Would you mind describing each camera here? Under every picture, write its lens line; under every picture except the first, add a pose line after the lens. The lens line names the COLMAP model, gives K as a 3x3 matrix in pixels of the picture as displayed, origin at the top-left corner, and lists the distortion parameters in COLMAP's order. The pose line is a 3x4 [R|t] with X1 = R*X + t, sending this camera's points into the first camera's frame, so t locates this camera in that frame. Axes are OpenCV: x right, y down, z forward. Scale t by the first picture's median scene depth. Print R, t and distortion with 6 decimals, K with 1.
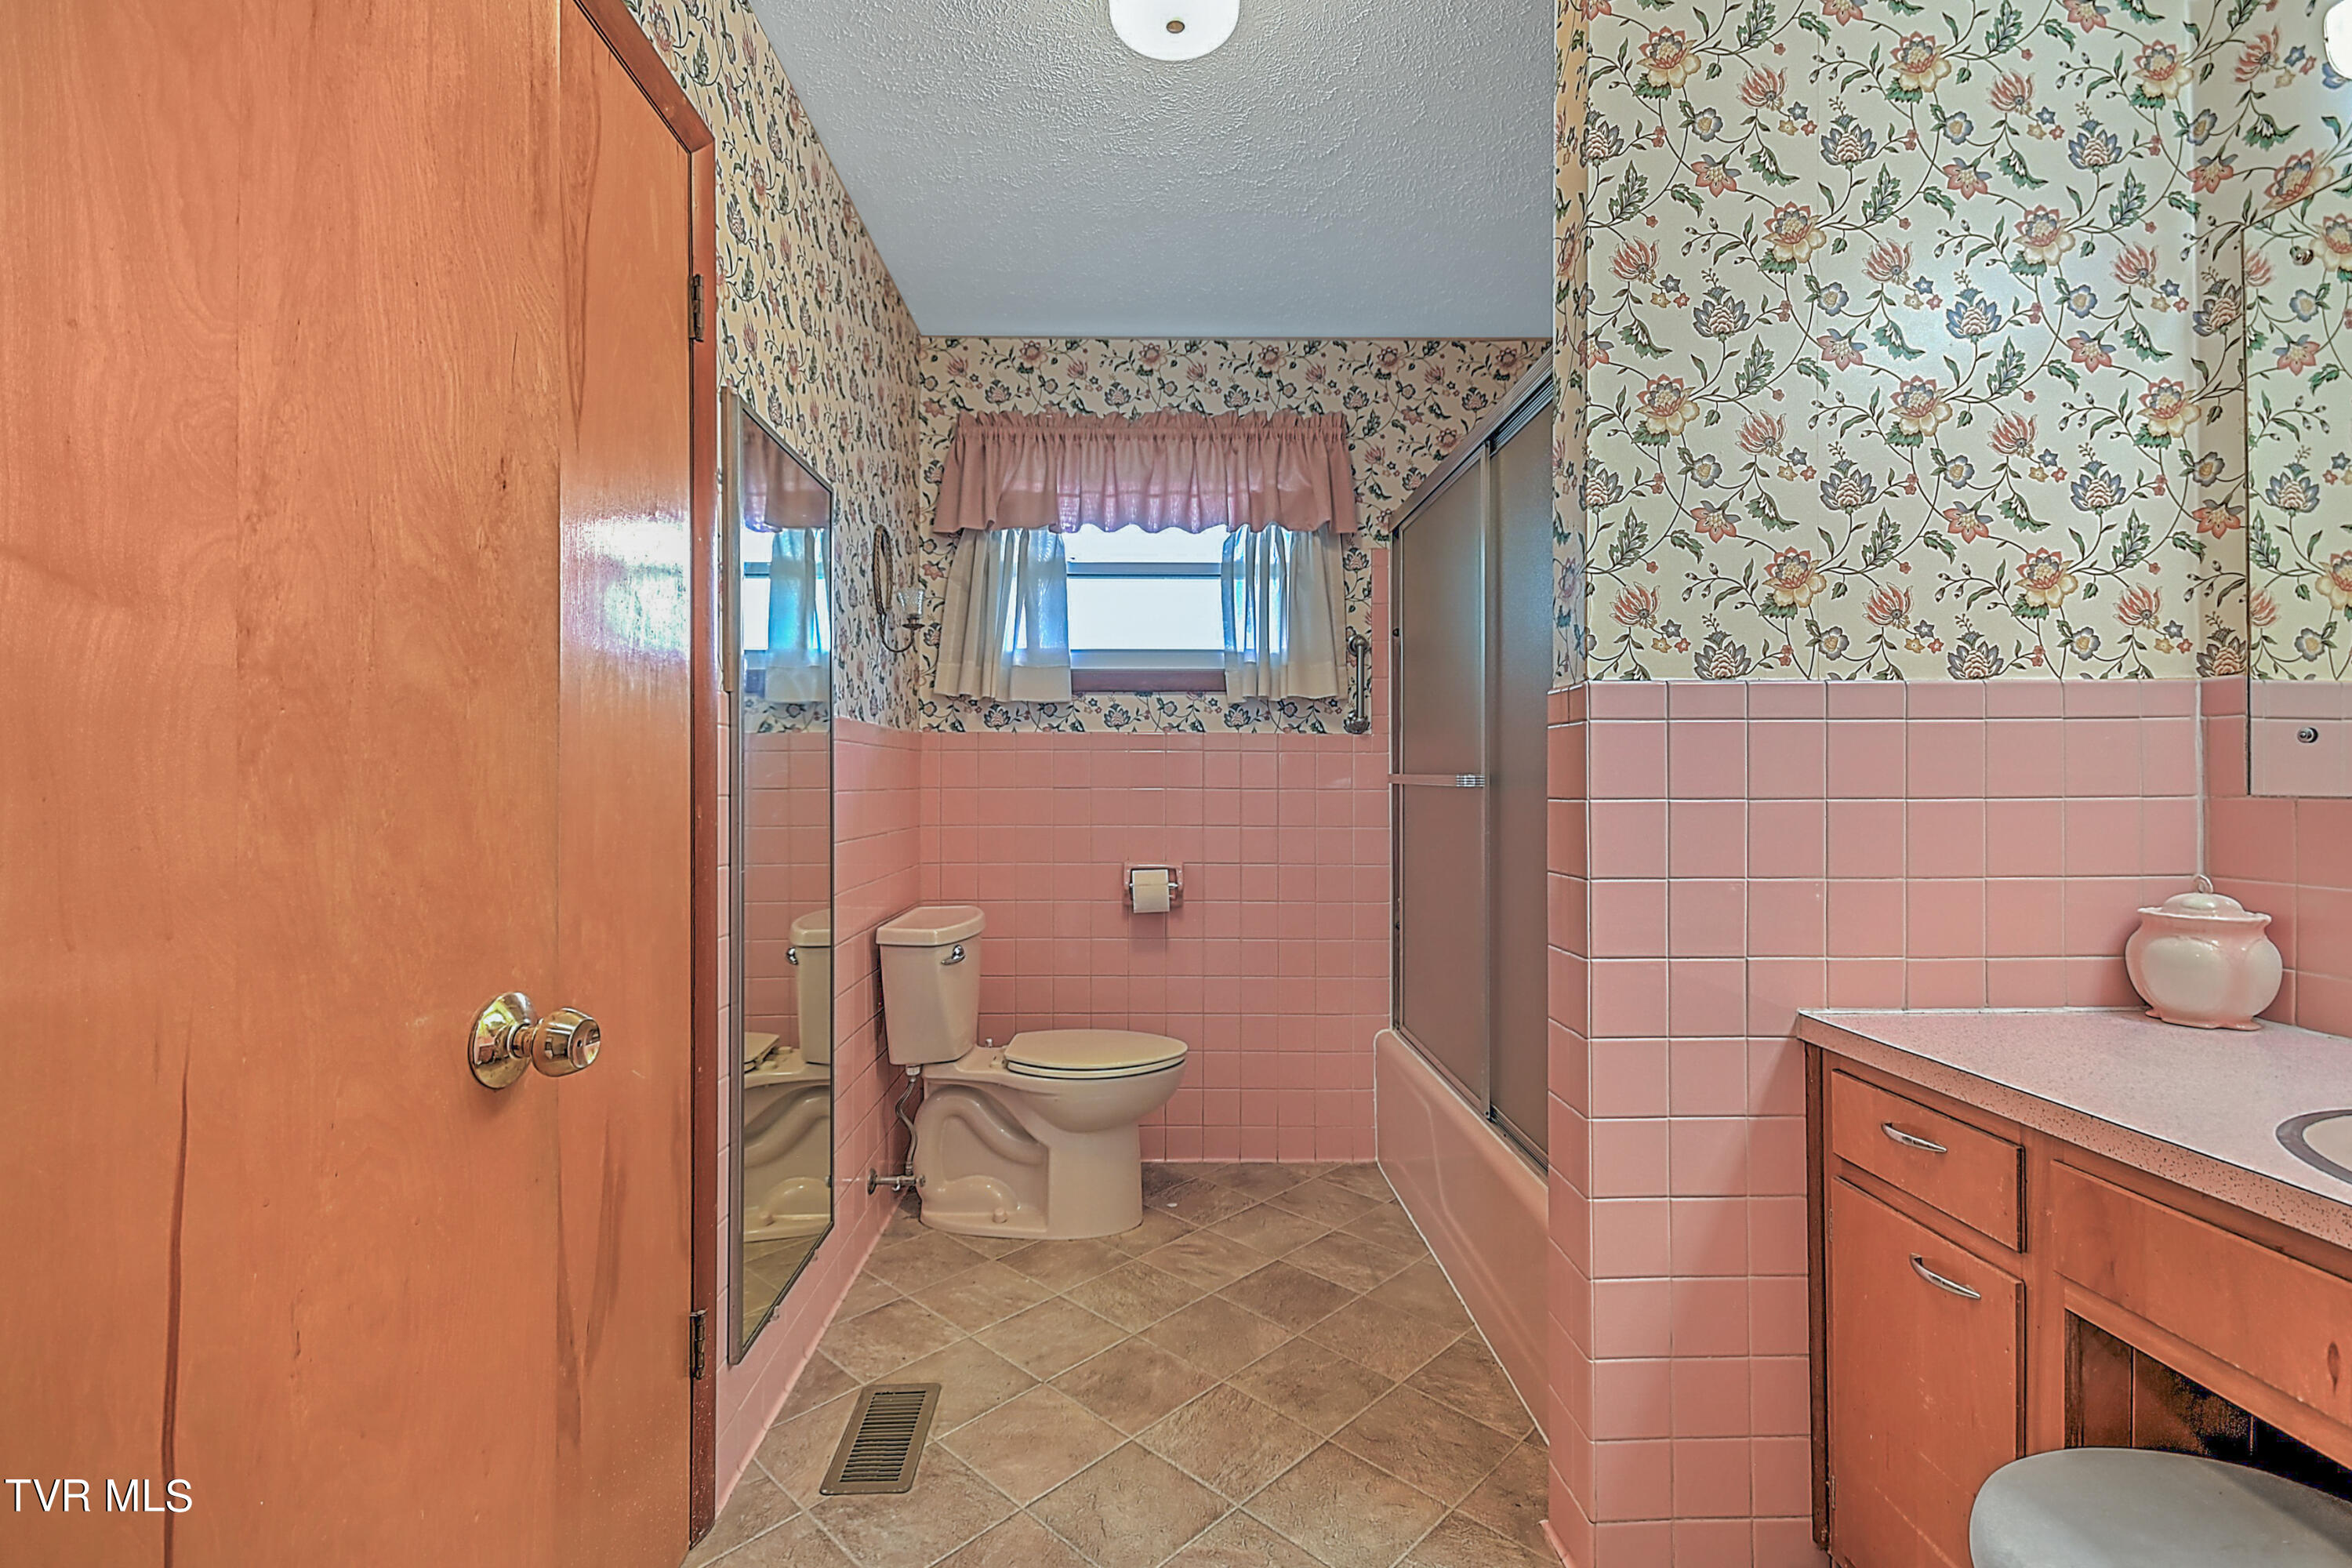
lens RADIAL K [[1043.4, 0, 1172.2], [0, 1043.4, 786.7], [0, 0, 1]] dist [0.019070, -0.007485]
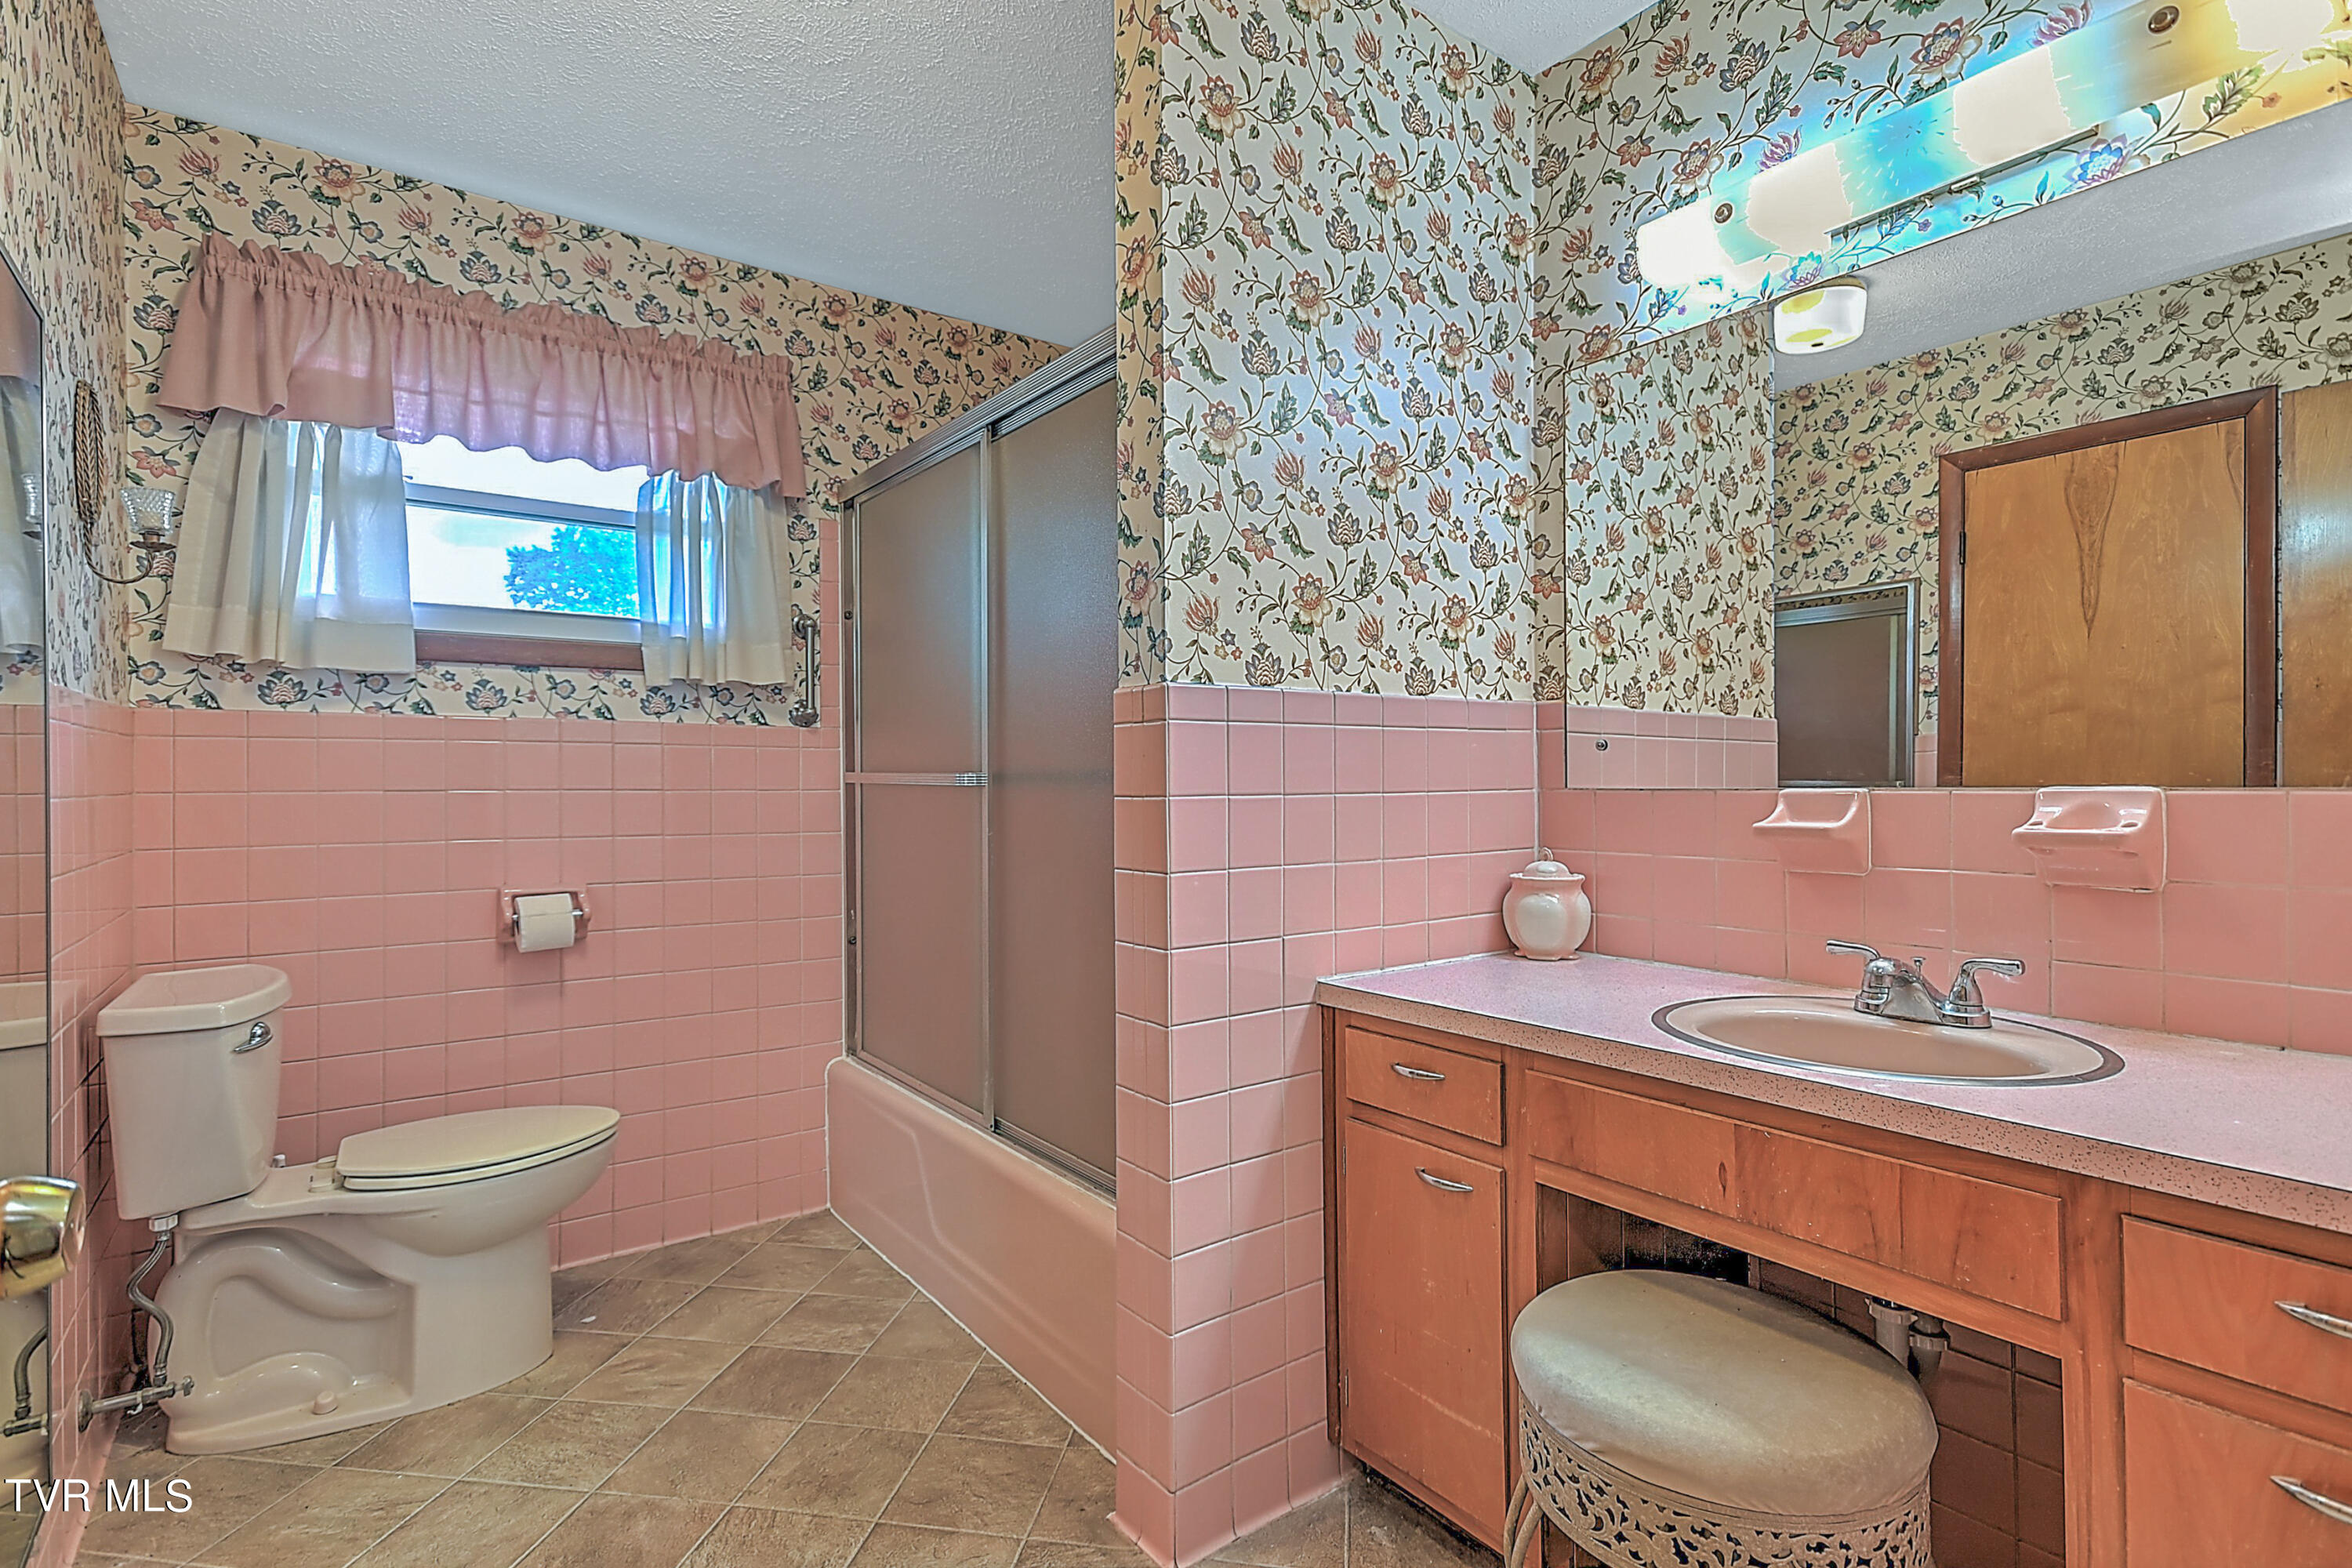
lens RADIAL K [[1135.8, 0, 1183.6], [0, 1135.8, 784.6], [0, 0, 1]] dist [0.028208, -0.002940]
pose [[0.823439, -0.005100, 0.567382, -0.186221], [0.006345, 0.999980, -0.000220, 0.000779], [-0.567369, 0.003782, 0.823455, 0.049559]]
